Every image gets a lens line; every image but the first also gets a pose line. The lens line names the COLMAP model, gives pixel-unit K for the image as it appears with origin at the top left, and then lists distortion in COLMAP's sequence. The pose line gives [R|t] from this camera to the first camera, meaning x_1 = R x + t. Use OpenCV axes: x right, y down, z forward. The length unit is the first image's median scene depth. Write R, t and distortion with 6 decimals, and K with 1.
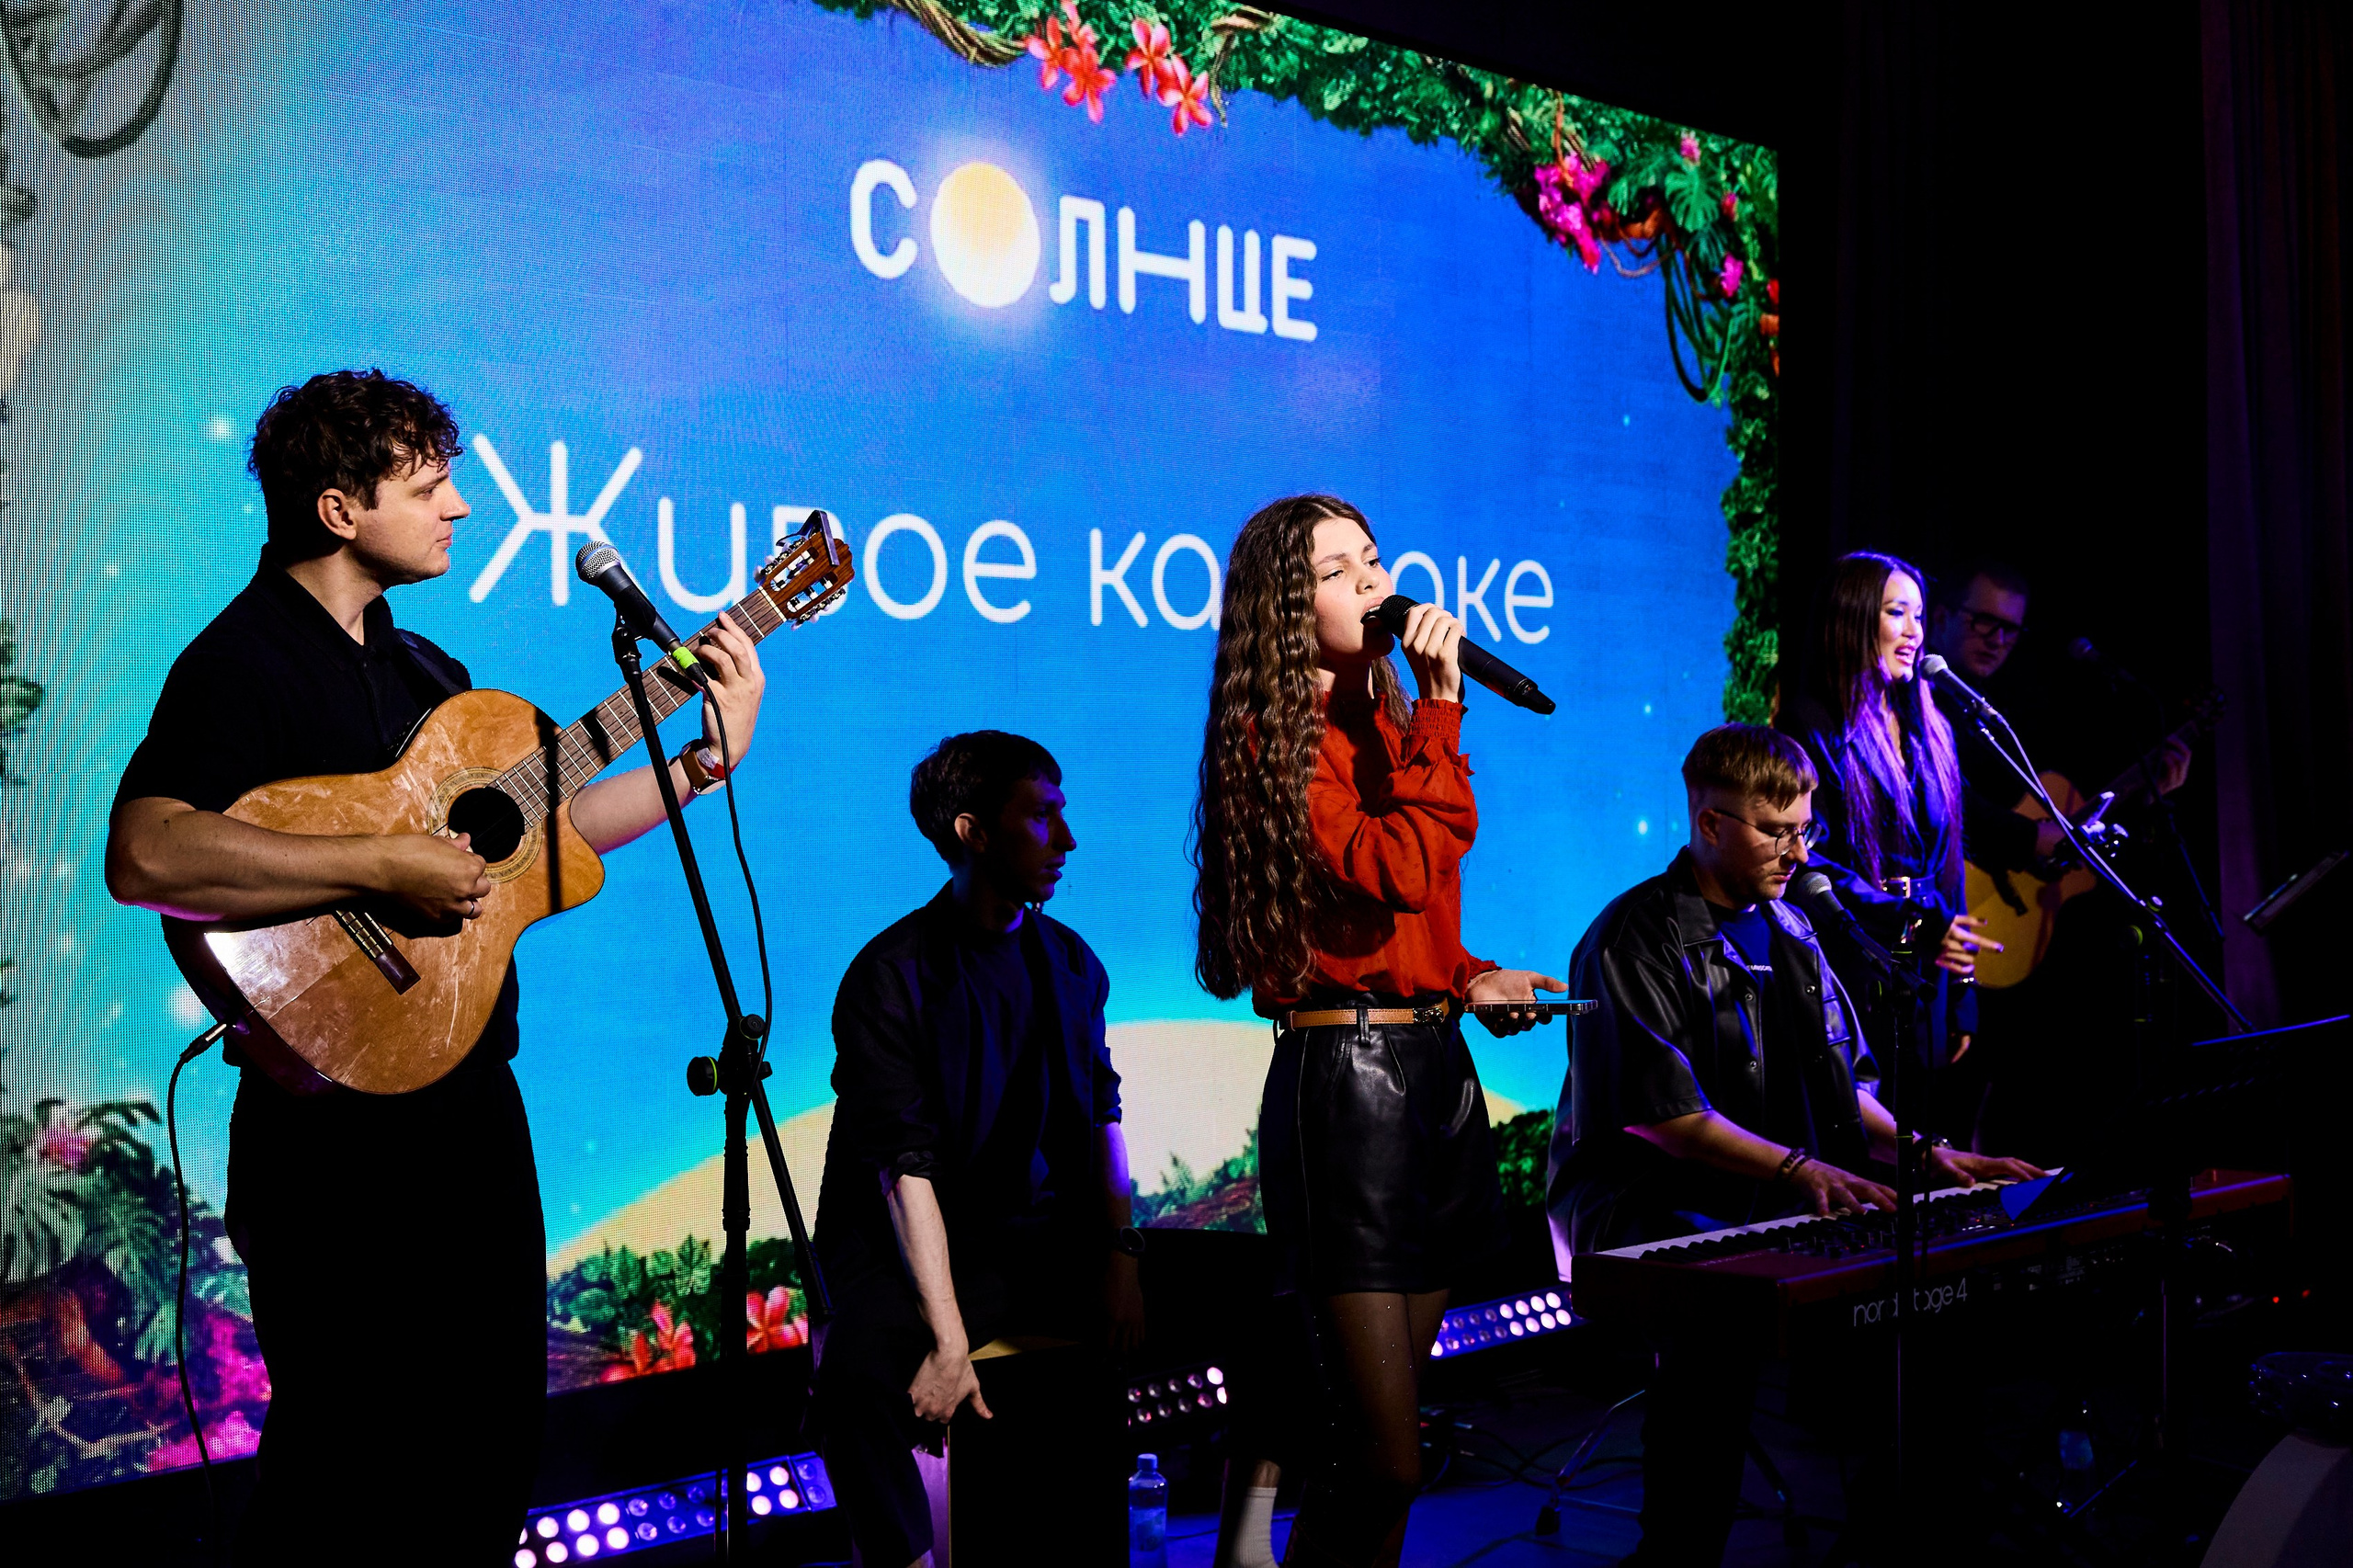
lens RADIAL K [[2651.9, 0, 1174.8], [0, 2651.9, 760.2], [0, 0, 1]] dist [-0.001257, 0.000000]
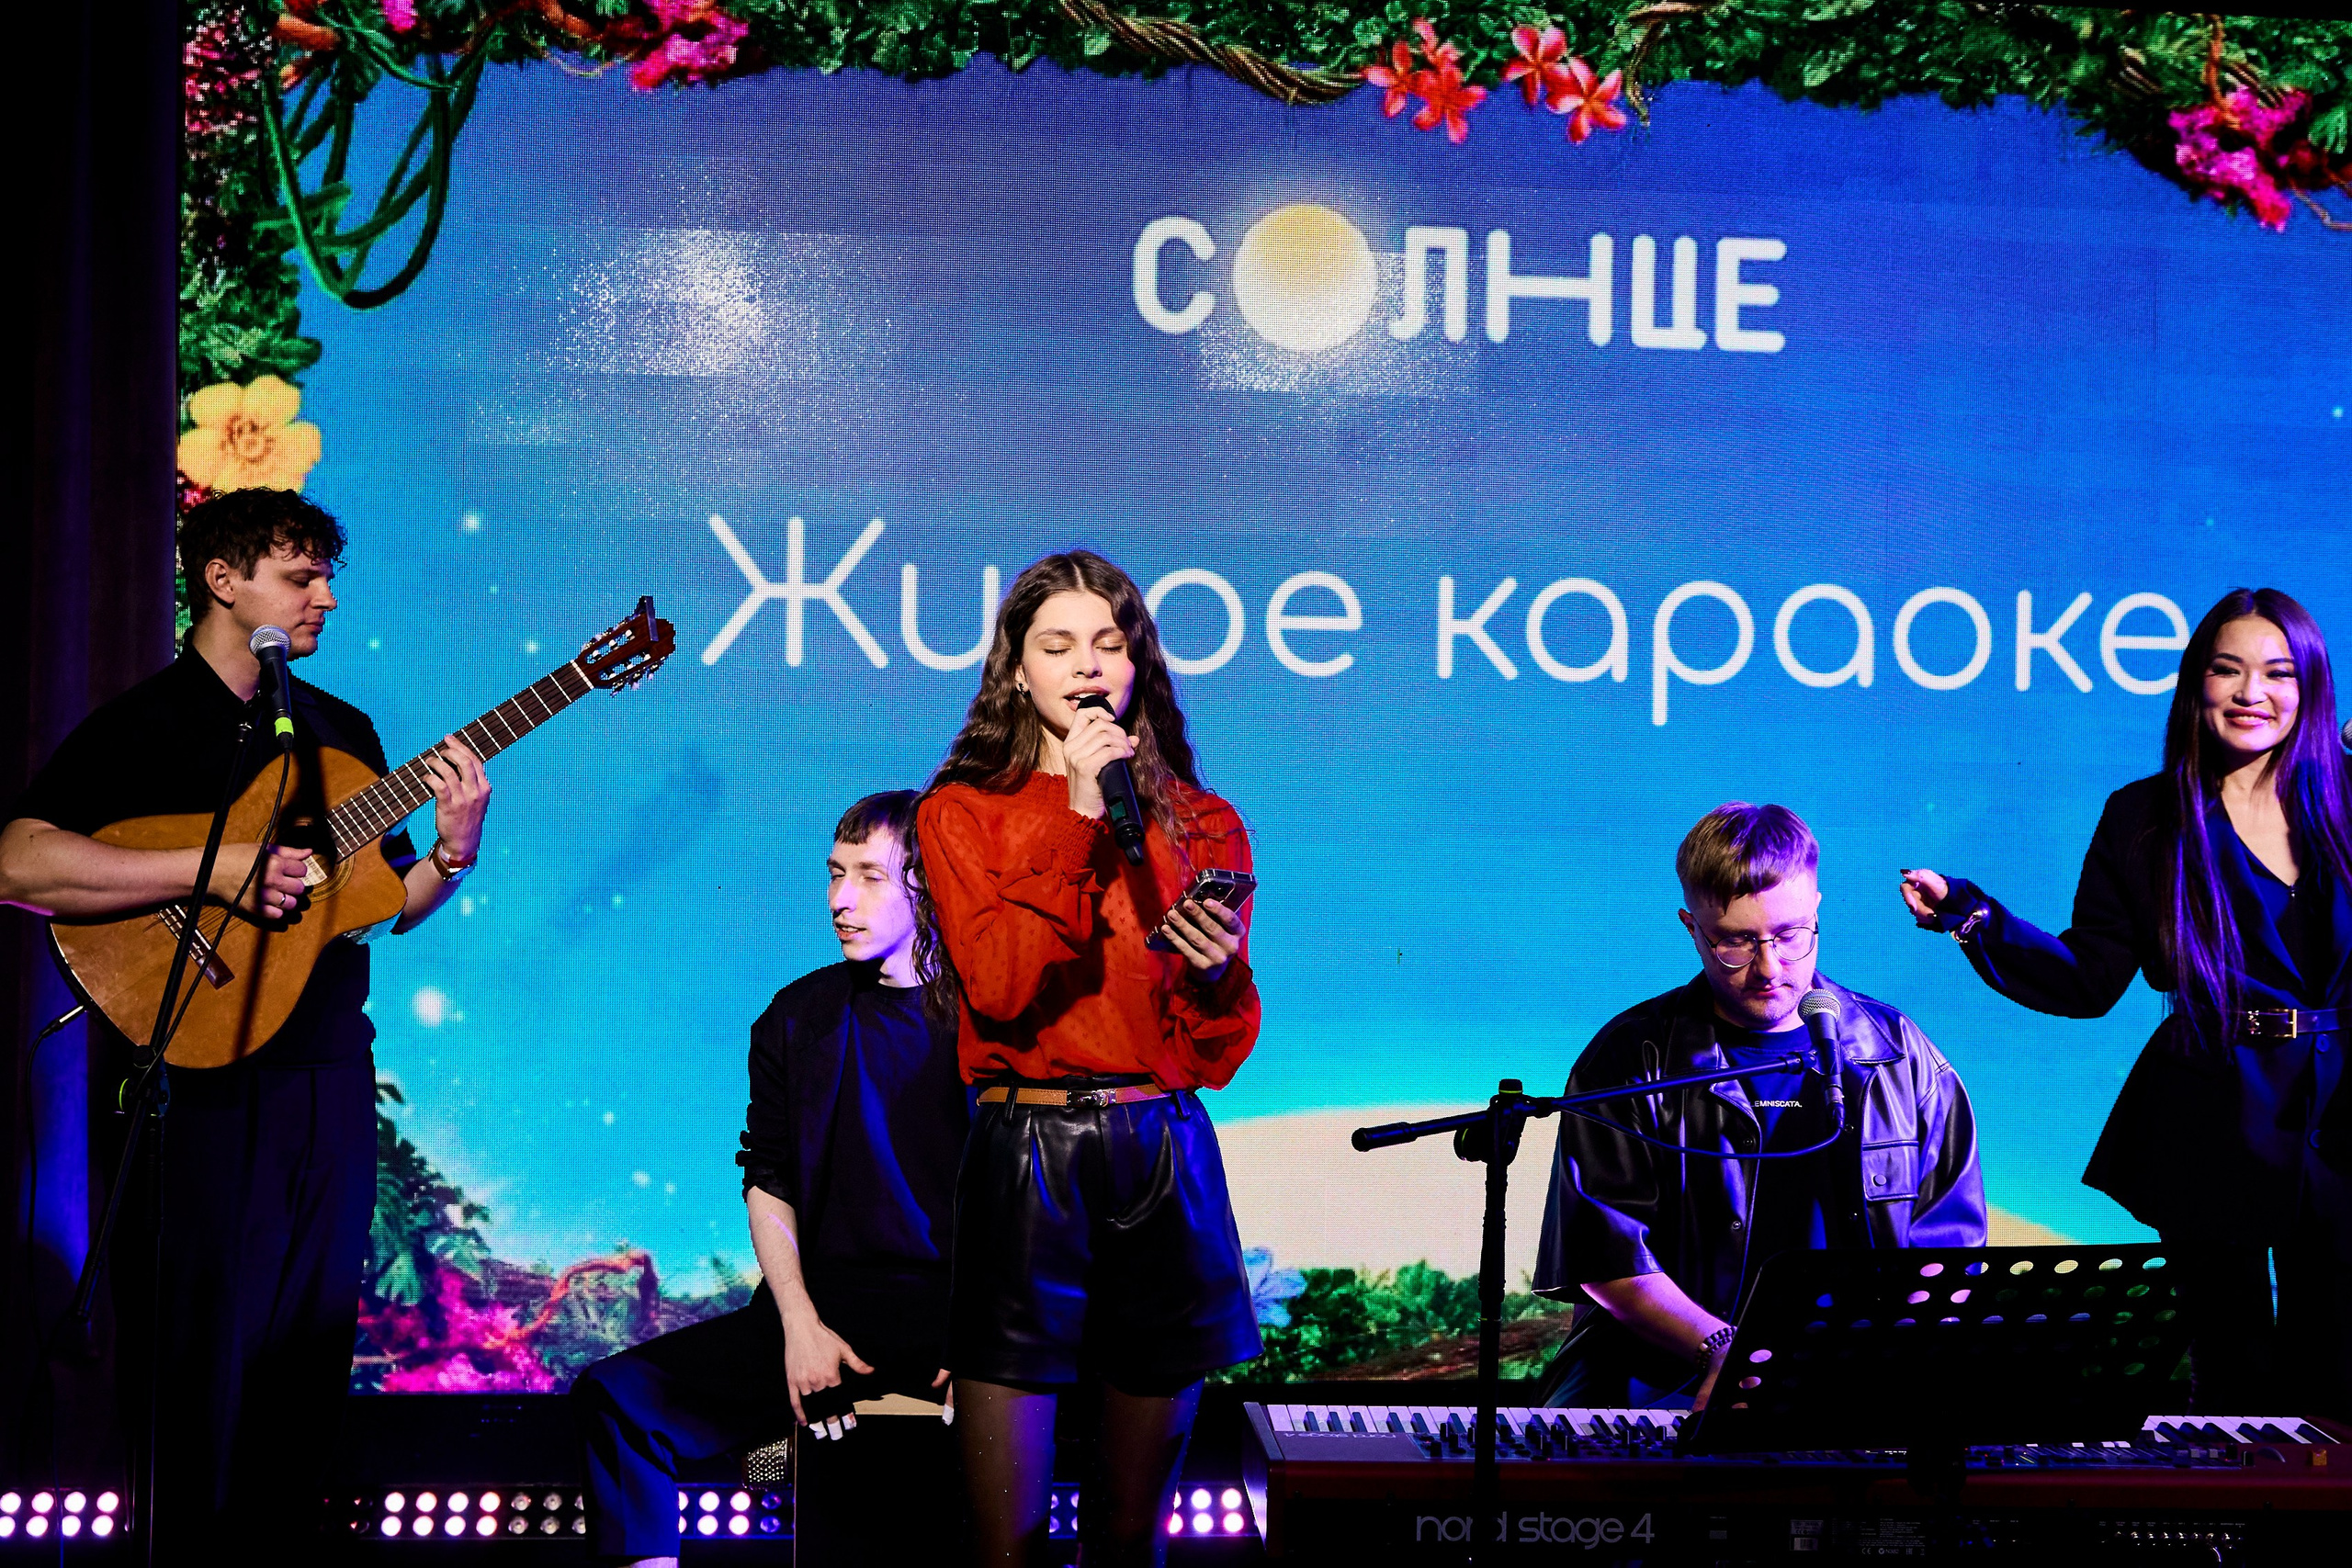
lens RADIAL K [[2526.1, 0, 1098.6], [0, 2526.1, 785.8], [0, 0, 1]] dist [-0.008868, 0.000000]
pose [[0.782157, 0.013808, -0.622929, 0.427354], [-0.021418, 0.999759, -0.004732, -0.005986], [0.622713, 0.017043, 0.782264, 0.222312]]
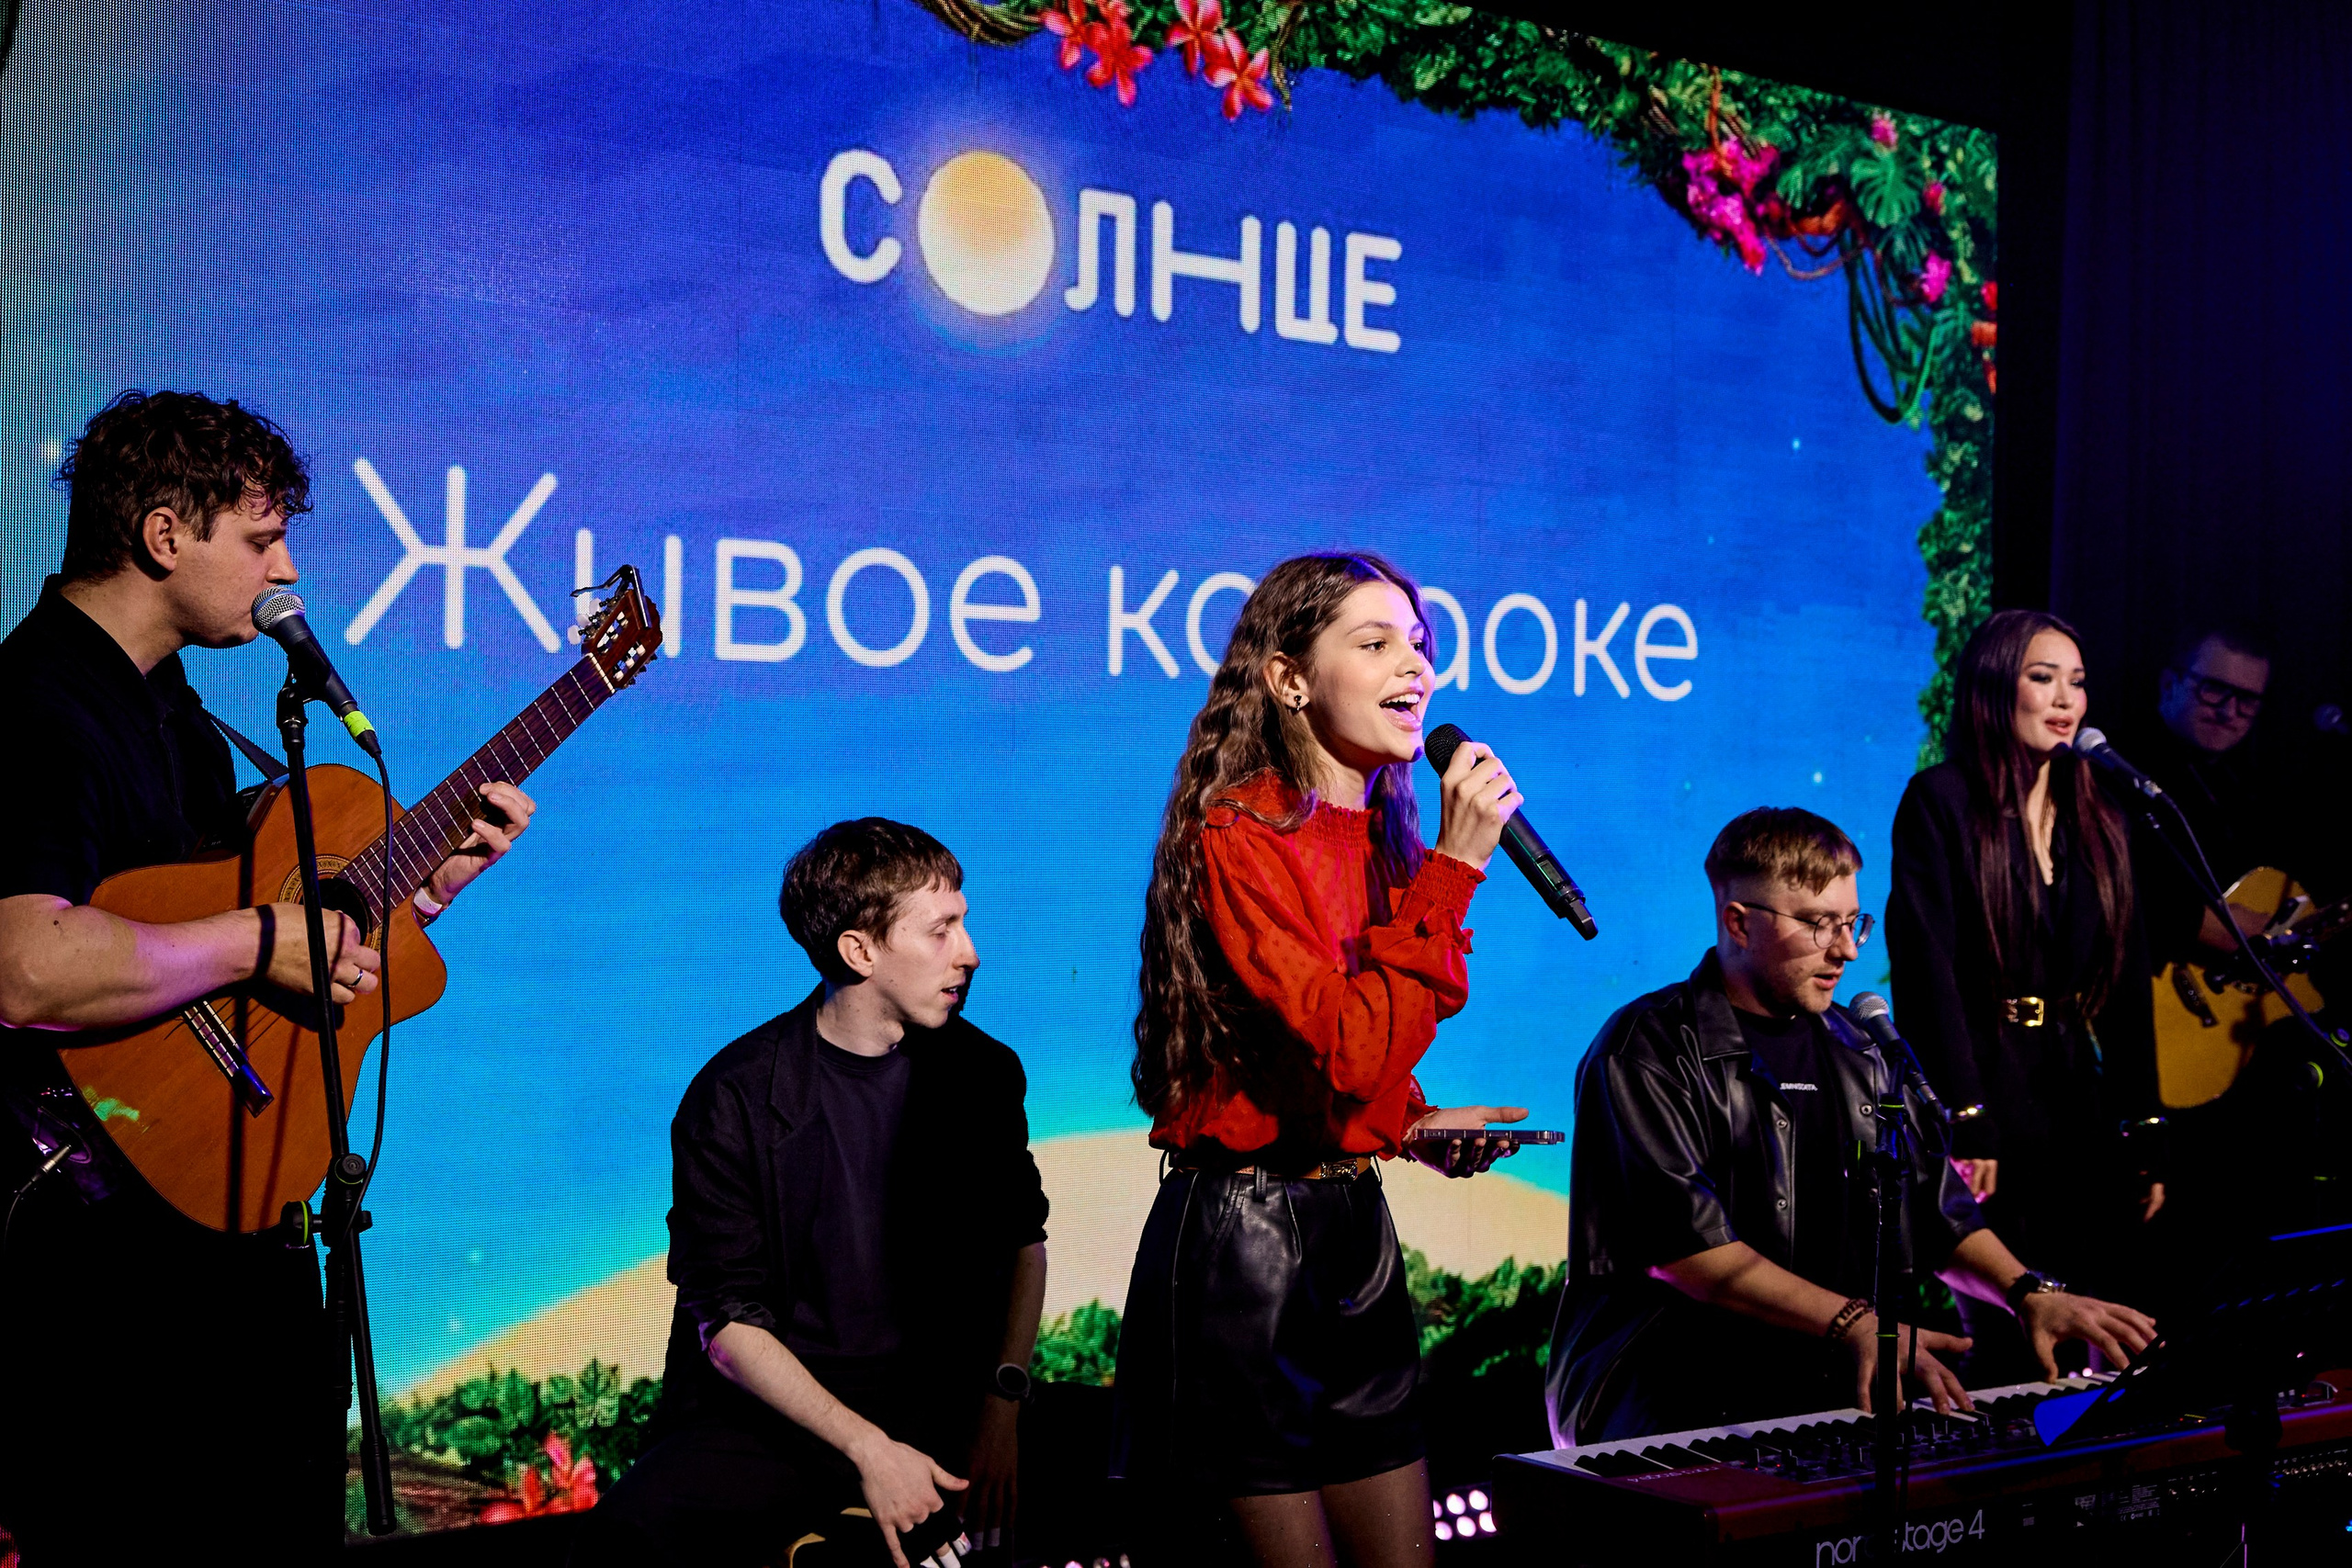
lens RADIAL K [[2809.6, 0, 1155.3], [0, 2809.6, 748.1], [0, 0, 1]] dist [-0.010850, 0.000000]
pose [[0.990241, 0.018070, -0.138190, 0.111448], [-0.020510, 0.999657, -0.016257, -0.011917], [0.137848, 0.018933, 0.990272, 0.079777]]
